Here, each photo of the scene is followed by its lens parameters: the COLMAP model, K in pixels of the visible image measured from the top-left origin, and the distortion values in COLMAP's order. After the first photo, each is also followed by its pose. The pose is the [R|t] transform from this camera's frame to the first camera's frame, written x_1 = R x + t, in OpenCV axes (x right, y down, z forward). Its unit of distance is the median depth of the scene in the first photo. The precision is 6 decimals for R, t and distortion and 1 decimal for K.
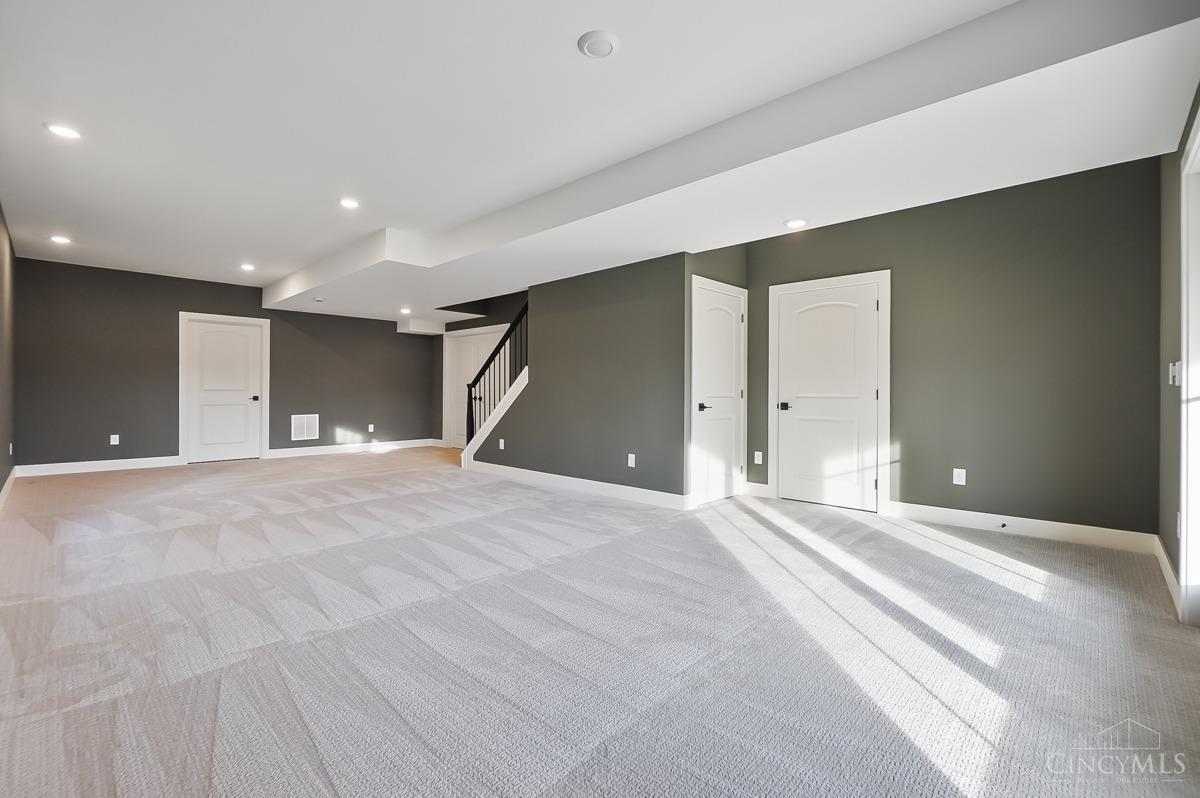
lens RADIAL K [[519.0, 0, 596.7], [0, 519.0, 397.9], [0, 0, 1]] dist [0.020359, -0.000042]
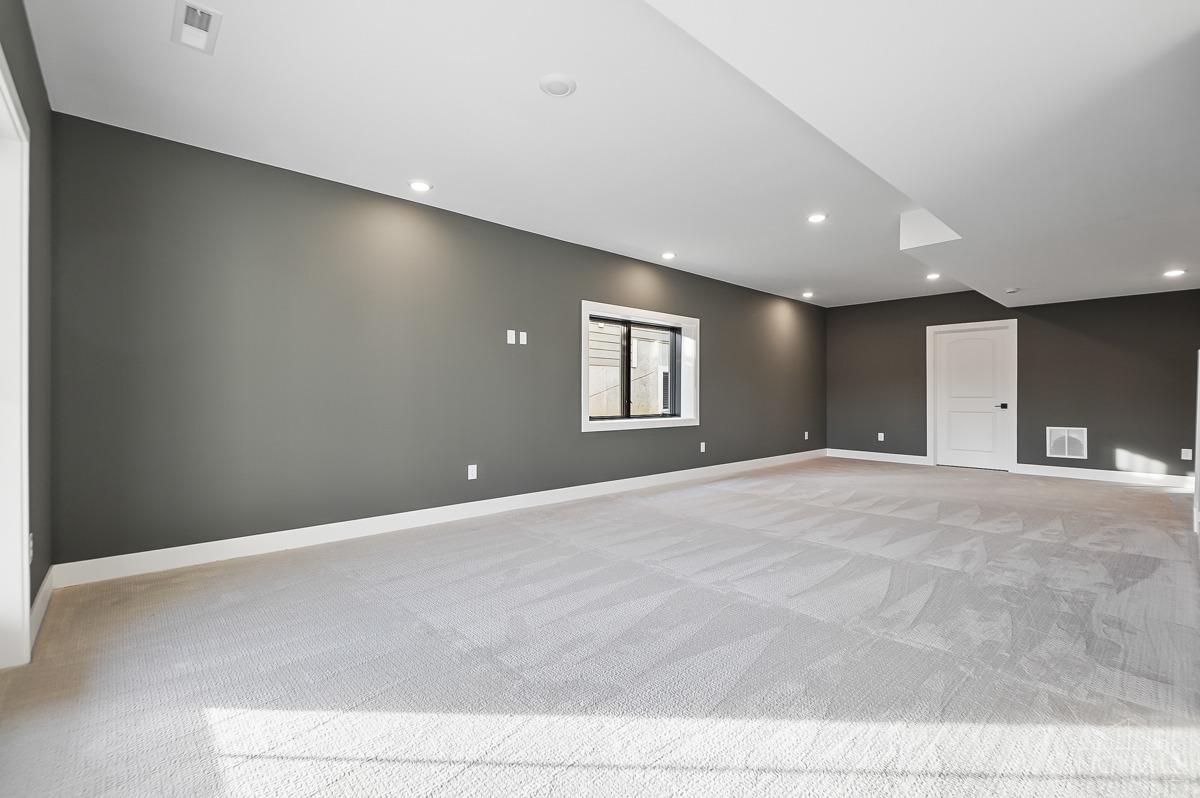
lens RADIAL K [[521.7, 0, 591.8], [0, 521.7, 395.8], [0, 0, 1]] dist [0.000593, -0.000672]
pose [[-0.073503, -0.006646, -0.997273, 0.350334], [-0.014885, 0.999874, -0.005566, -0.001245], [0.997184, 0.014435, -0.073593, 0.367667]]
